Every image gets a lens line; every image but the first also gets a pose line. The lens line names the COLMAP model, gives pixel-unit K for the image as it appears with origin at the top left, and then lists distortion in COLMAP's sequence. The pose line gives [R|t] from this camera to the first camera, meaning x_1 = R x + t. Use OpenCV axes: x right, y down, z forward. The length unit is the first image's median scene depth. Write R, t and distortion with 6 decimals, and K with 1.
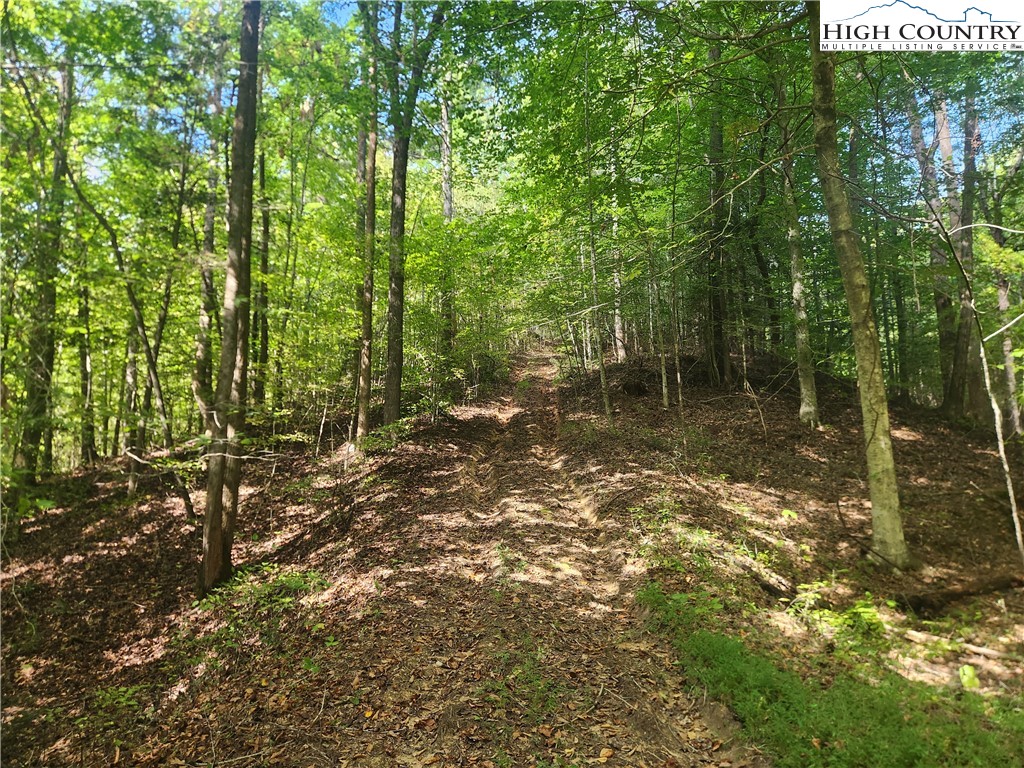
lens RADIAL K [[691.6, 0, 501.5], [0, 691.6, 376.3], [0, 0, 1]] dist [0.088802, -0.081886]
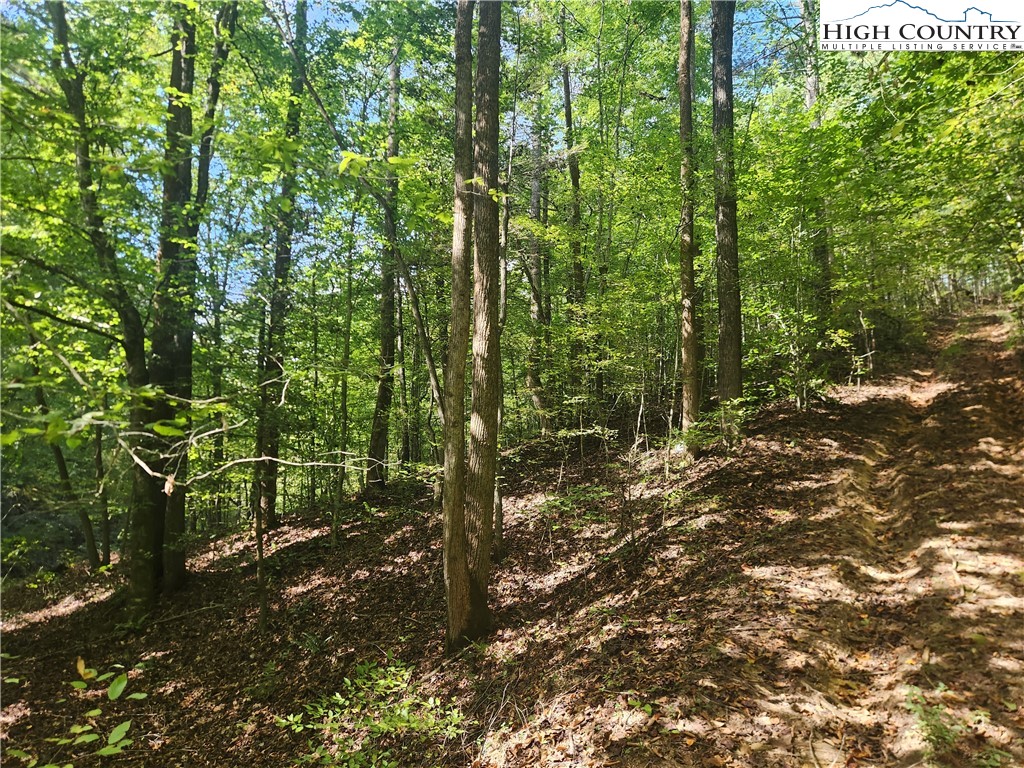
lens RADIAL K [[691.6, 0, 501.5], [0, 691.6, 376.3], [0, 0, 1]] dist [0.088802, -0.081886]
pose [[0.858530, -0.064624, -0.508675, 0.006100], [0.065089, 0.997736, -0.016900, 0.036325], [0.508616, -0.018600, 0.860793, 0.331941]]
